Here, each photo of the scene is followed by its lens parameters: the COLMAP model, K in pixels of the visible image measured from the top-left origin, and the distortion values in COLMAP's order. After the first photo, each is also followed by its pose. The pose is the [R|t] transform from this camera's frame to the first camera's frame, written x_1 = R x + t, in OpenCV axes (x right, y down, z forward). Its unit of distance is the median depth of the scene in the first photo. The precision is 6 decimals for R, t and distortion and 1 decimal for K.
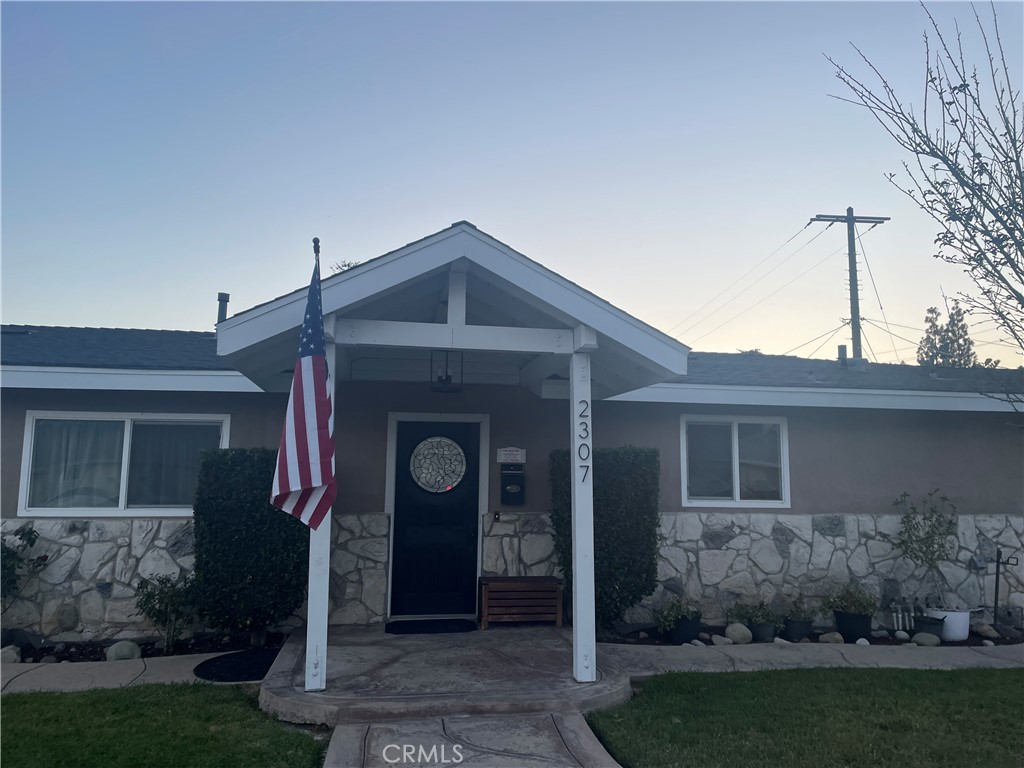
lens RADIAL K [[766.3, 0, 515.5], [0, 766.3, 392.3], [0, 0, 1]] dist [0.099330, -0.124628]
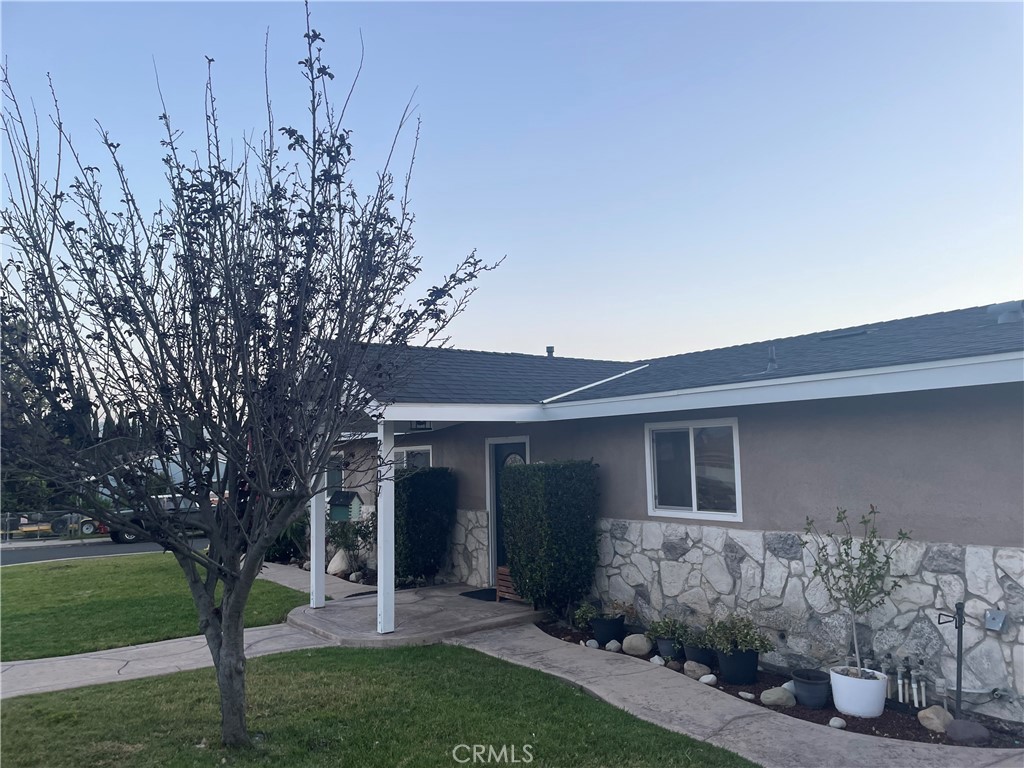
lens RADIAL K [[766.3, 0, 515.5], [0, 766.3, 392.3], [0, 0, 1]] dist [0.099330, -0.124628]
pose [[0.462757, -0.097854, -0.881068, 1.027113], [0.117404, 0.991899, -0.048500, 0.016613], [0.878677, -0.080997, 0.470496, 0.380444]]
